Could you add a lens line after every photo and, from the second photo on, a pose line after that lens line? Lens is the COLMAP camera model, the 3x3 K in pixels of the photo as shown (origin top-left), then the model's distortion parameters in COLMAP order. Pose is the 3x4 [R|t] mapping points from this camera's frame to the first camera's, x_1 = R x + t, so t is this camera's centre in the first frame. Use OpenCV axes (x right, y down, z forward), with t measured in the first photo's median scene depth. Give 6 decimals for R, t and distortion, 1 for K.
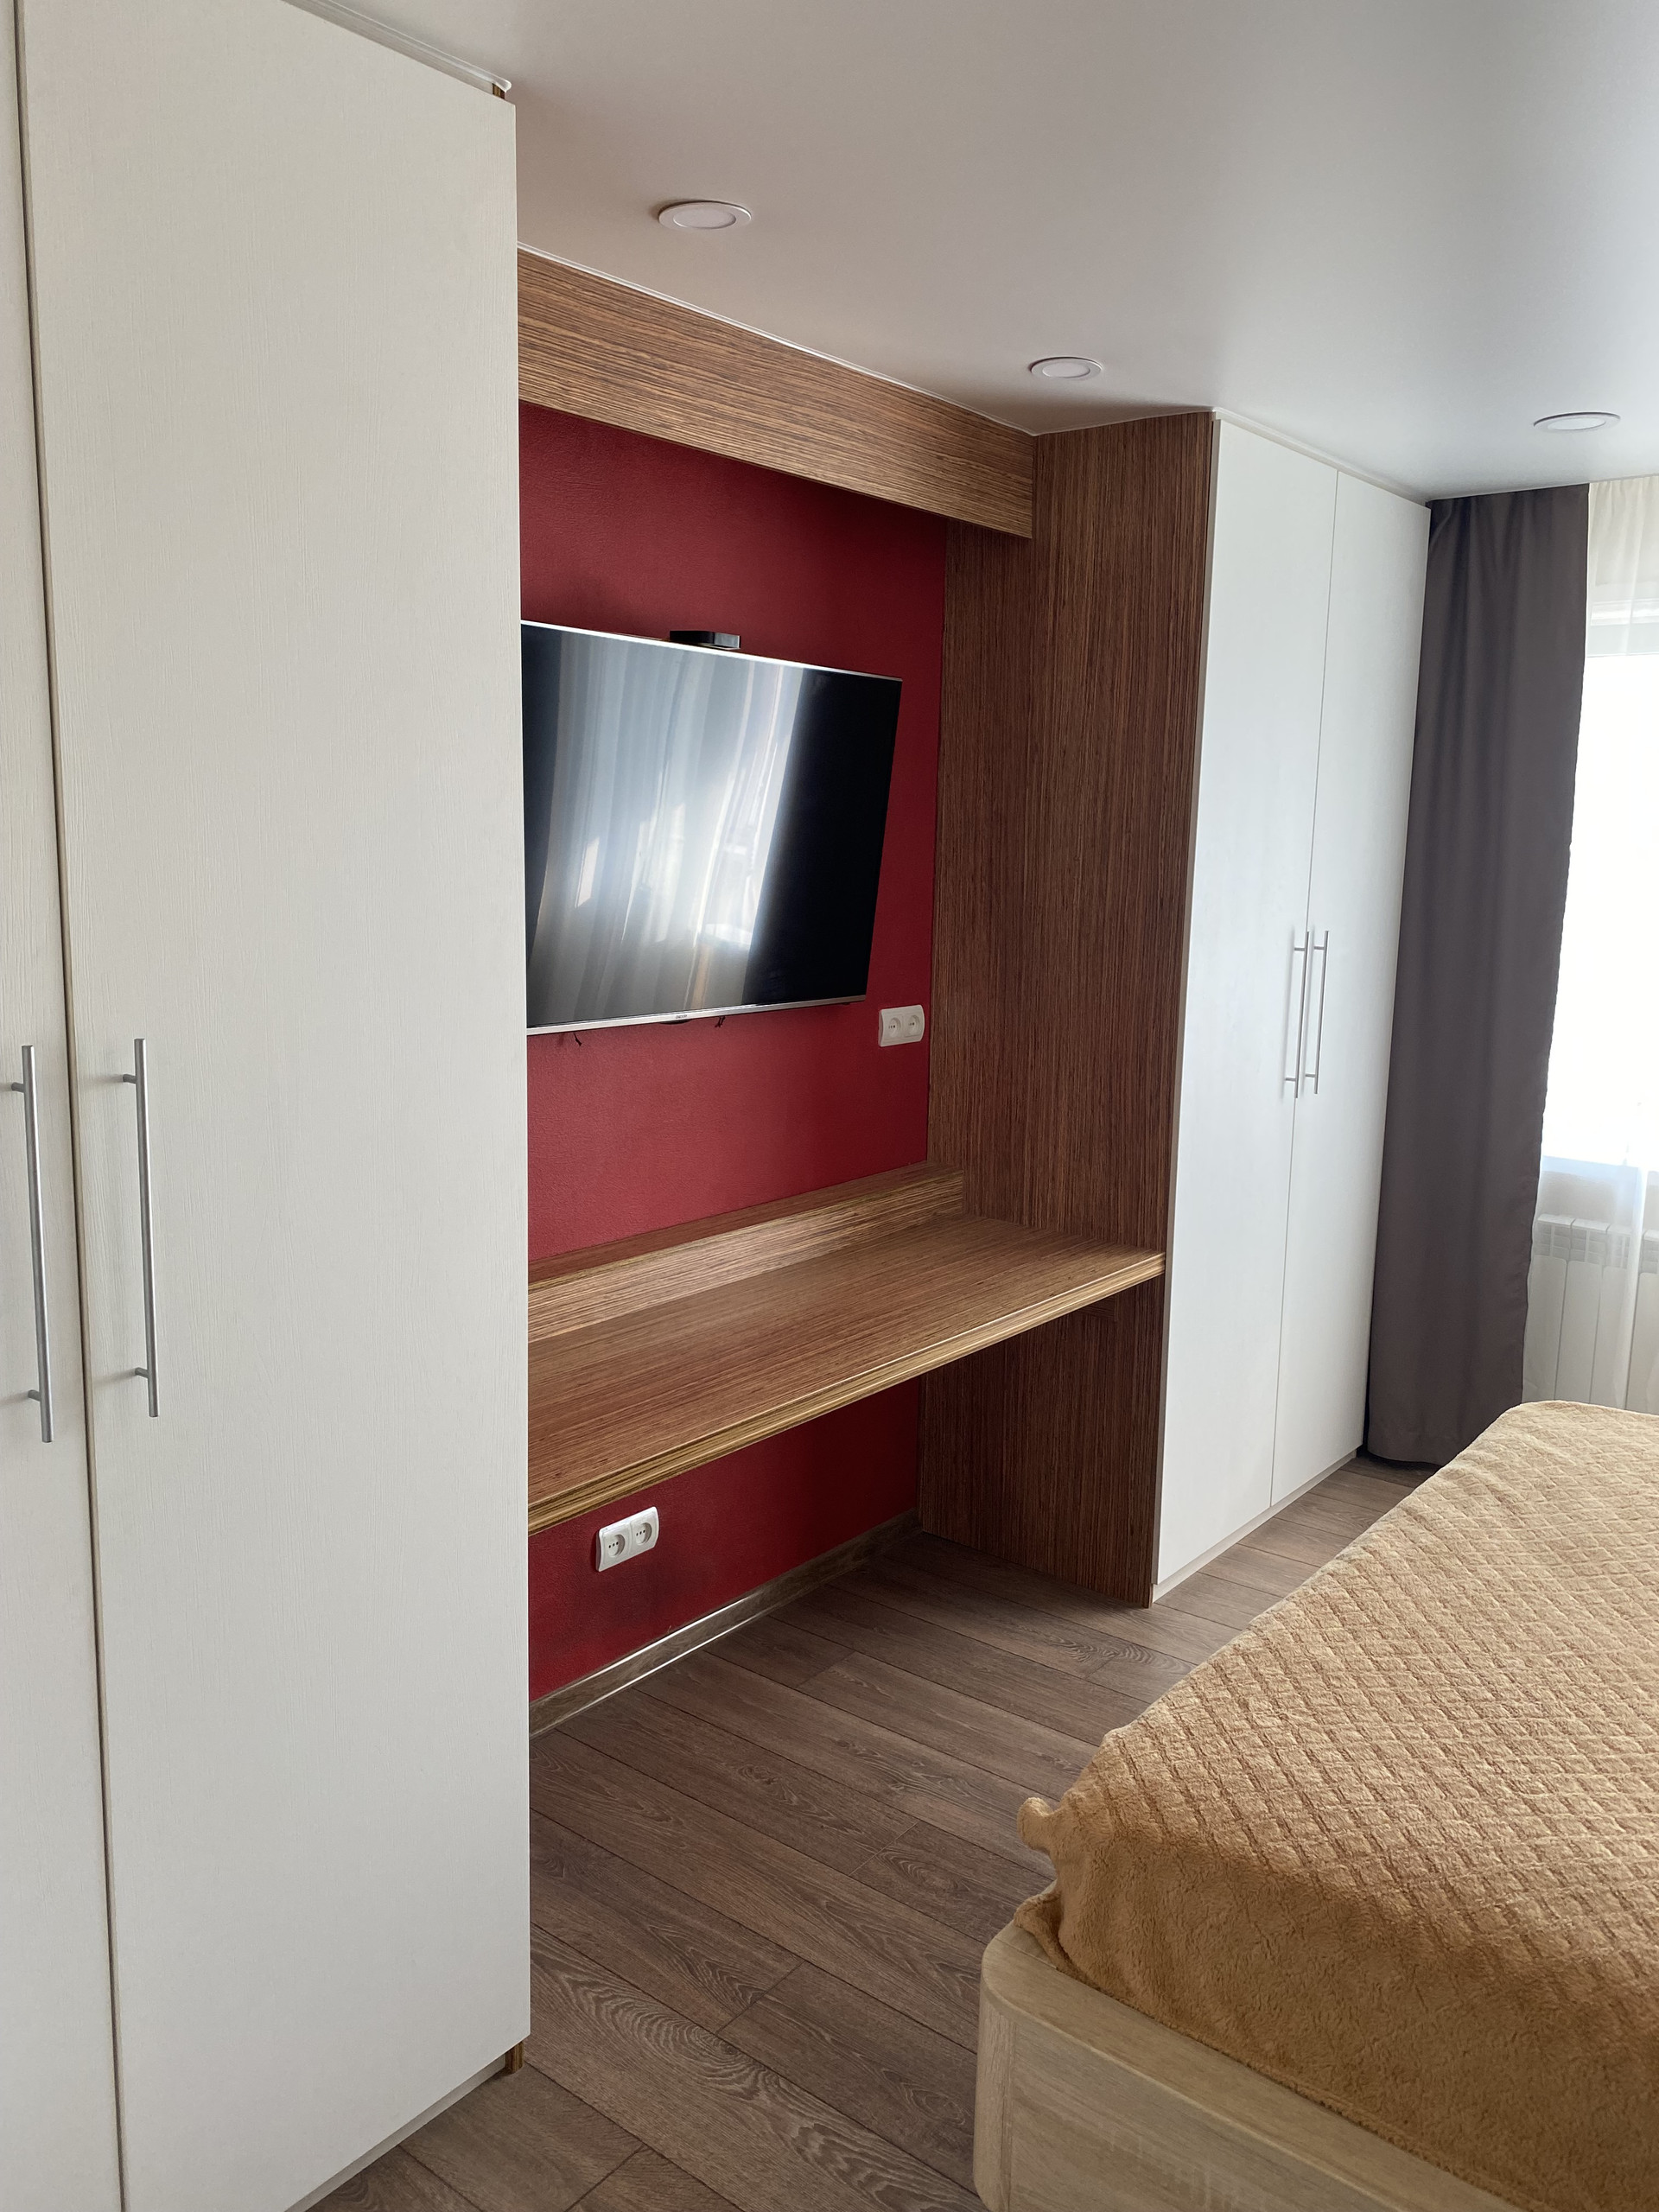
lens RADIAL K [[1675.8, 0, 853.6], [0, 1675.8, 1075.1], [0, 0, 1]] dist [0.029667, -0.026835]
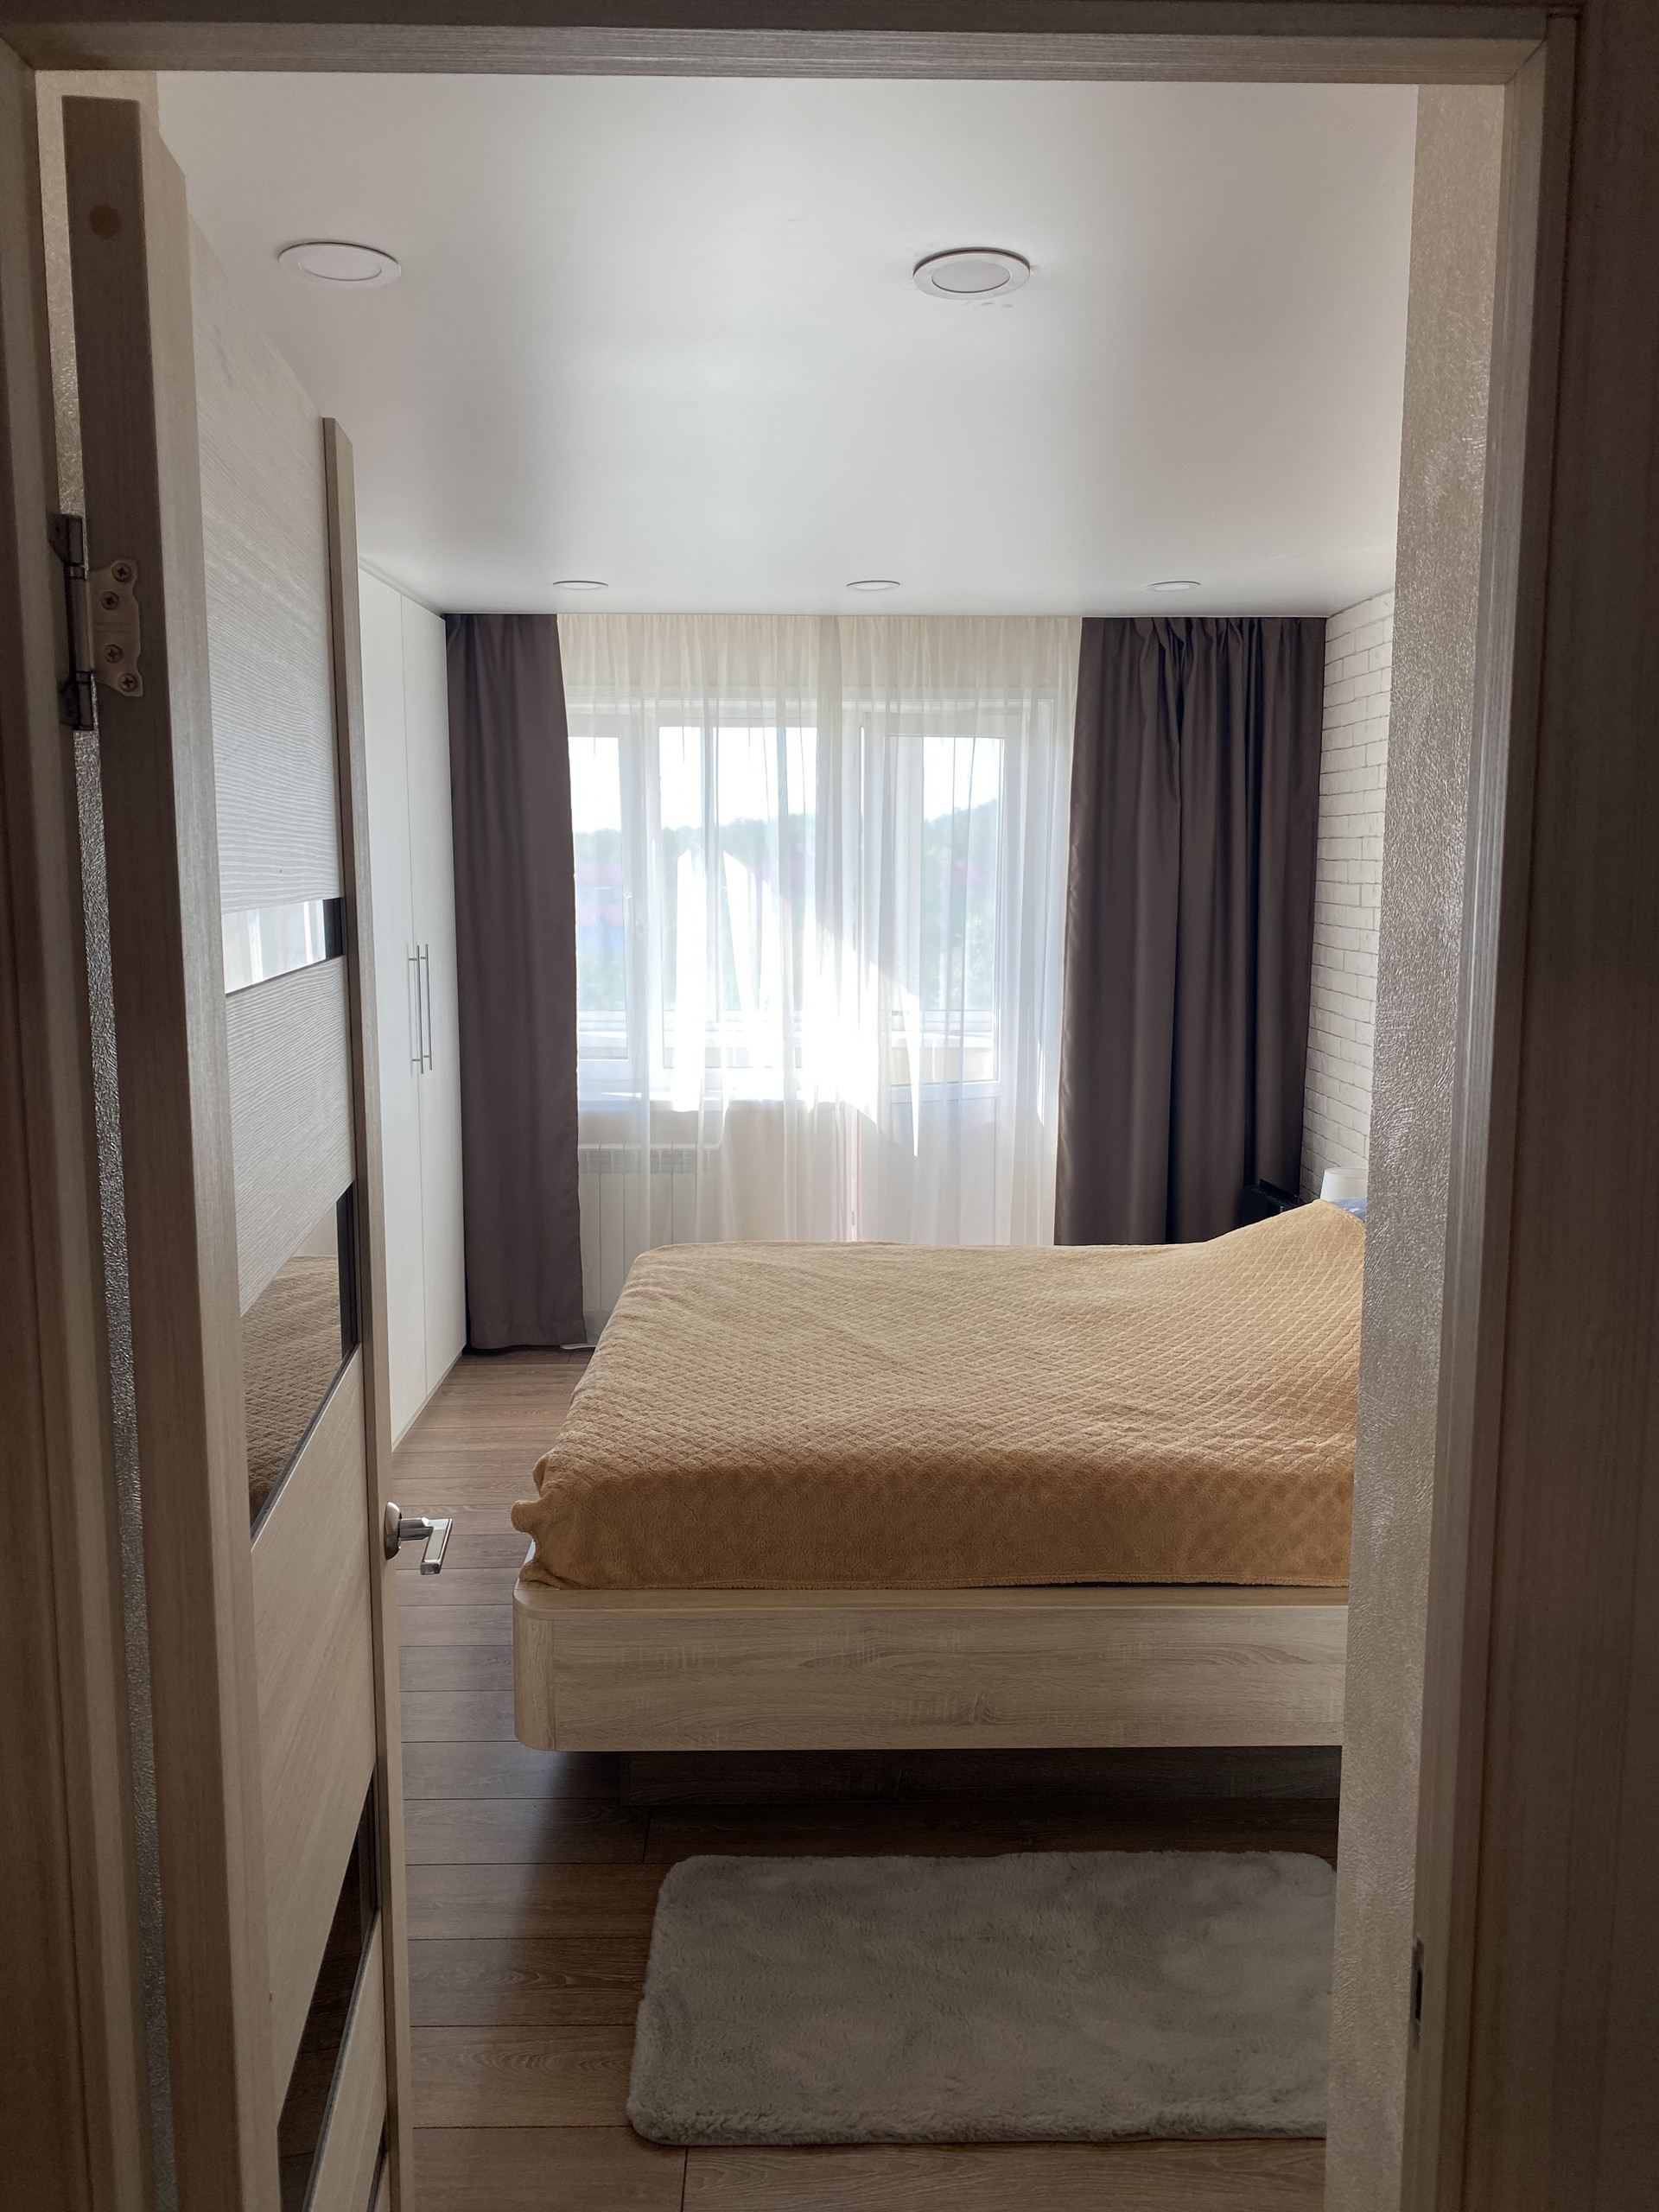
lens RADIAL K [[1675.8, 0, 826.5], [0, 1675.8, 1097.8], [0, 0, 1]] dist [0.029667, -0.026835]
pose [[0.773966, -0.113415, 0.622988, -0.302663], [0.112715, 0.992793, 0.040706, 0.014023], [-0.623115, 0.038715, 0.781171, -0.205671]]
